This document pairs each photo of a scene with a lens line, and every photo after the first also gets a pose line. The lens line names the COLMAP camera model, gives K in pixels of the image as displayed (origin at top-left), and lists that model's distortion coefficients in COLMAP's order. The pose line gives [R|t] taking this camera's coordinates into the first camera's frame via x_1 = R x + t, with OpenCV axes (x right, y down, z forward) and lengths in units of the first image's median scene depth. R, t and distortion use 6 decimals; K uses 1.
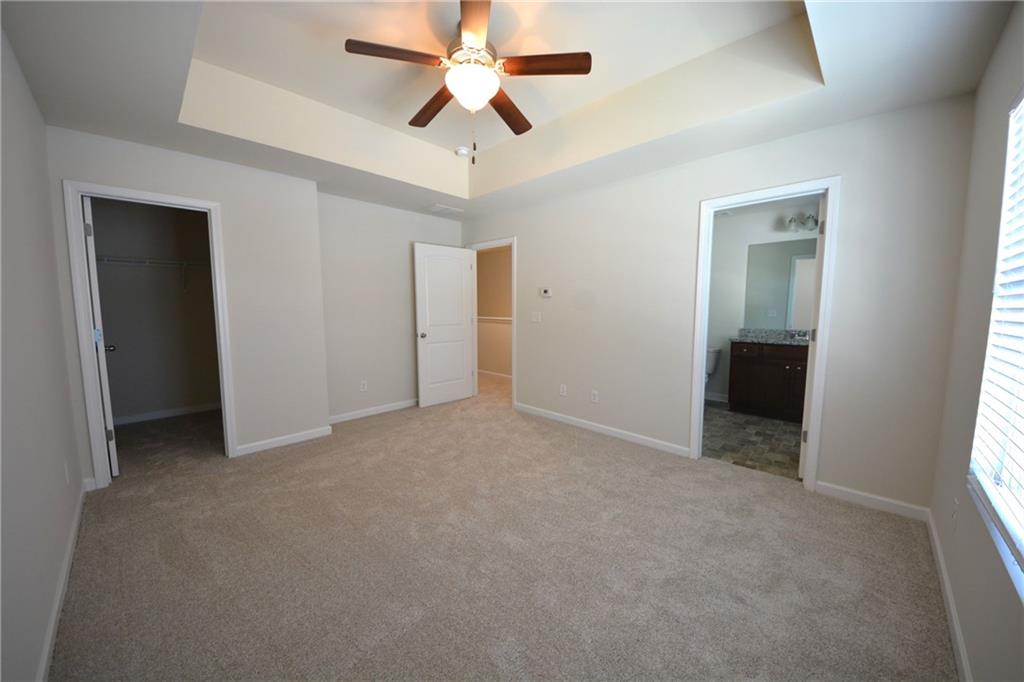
lens RADIAL K [[360.4, 0, 508.6], [0, 360.4, 343.4], [0, 0, 1]] dist [-0.002294, -0.004702]
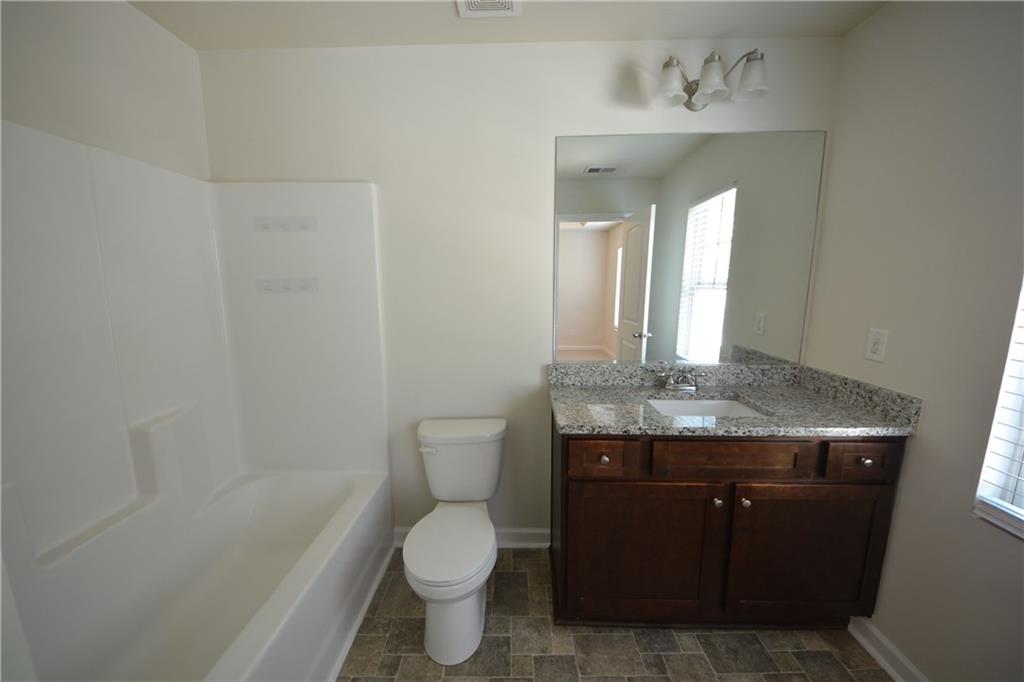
lens RADIAL K [[360.4, 0, 511.9], [0, 360.4, 344.0], [0, 0, 1]] dist [-0.002294, -0.004702]
pose [[0.719438, -0.115316, 0.684917, 0.379954], [0.067827, 0.993072, 0.095953, -0.105786], [-0.691237, -0.022577, 0.722275, 0.785916]]
